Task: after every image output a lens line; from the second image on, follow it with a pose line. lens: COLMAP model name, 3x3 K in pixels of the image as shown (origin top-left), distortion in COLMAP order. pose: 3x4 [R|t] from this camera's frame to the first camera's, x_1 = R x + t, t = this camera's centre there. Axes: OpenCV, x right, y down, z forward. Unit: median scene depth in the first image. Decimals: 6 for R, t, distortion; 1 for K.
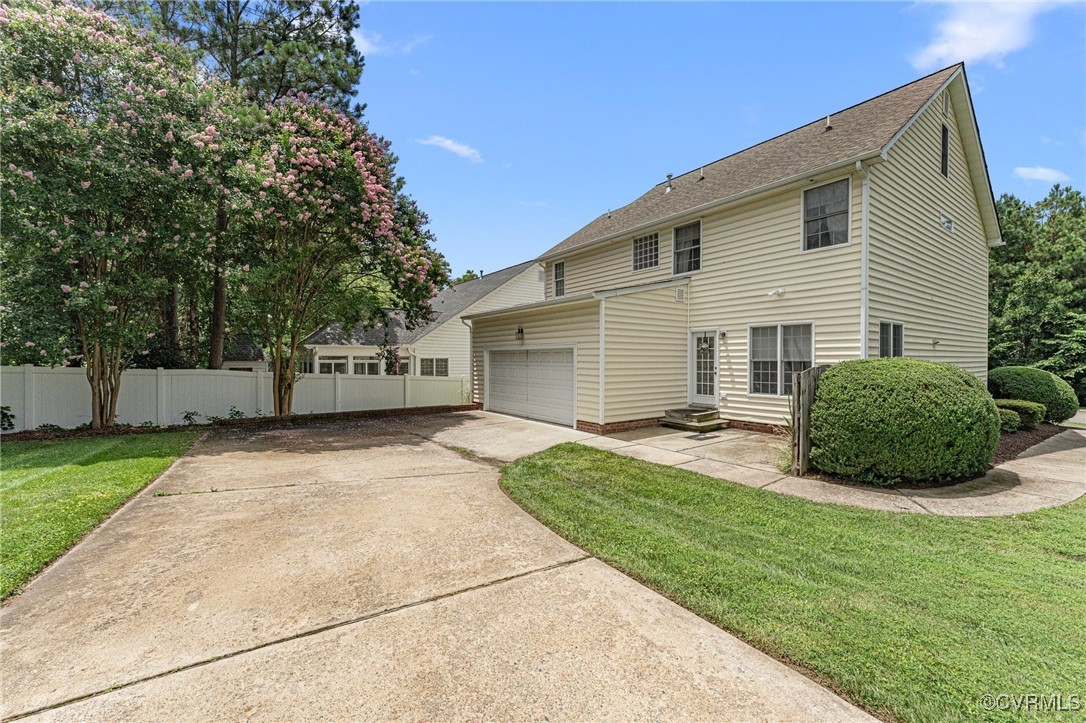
lens RADIAL K [[439.1, 0, 543.0], [0, 439.1, 361.5], [0, 0, 1]] dist [0.001782, 0.000088]
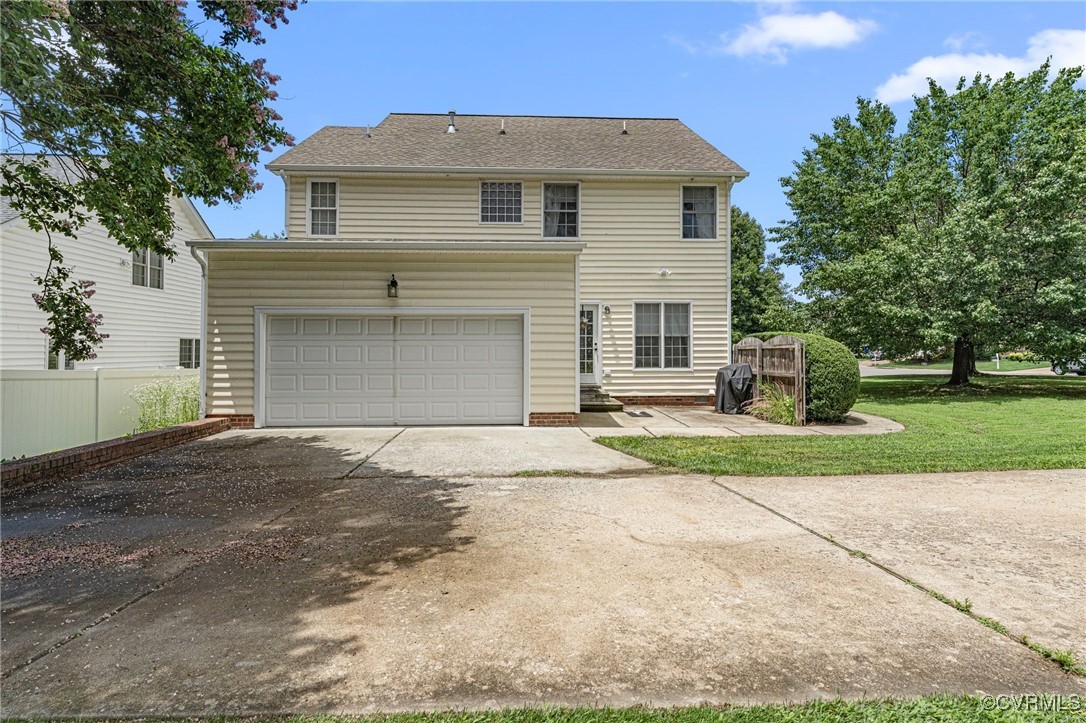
lens RADIAL K [[523.3, 0, 542.7], [0, 523.3, 340.6], [0, 0, 1]] dist [-0.003145, -0.000135]
pose [[0.544196, 0.012612, 0.838863, -0.605576], [0.006338, 0.999797, -0.019143, 0.028095], [-0.838934, 0.015734, 0.544006, 0.478540]]
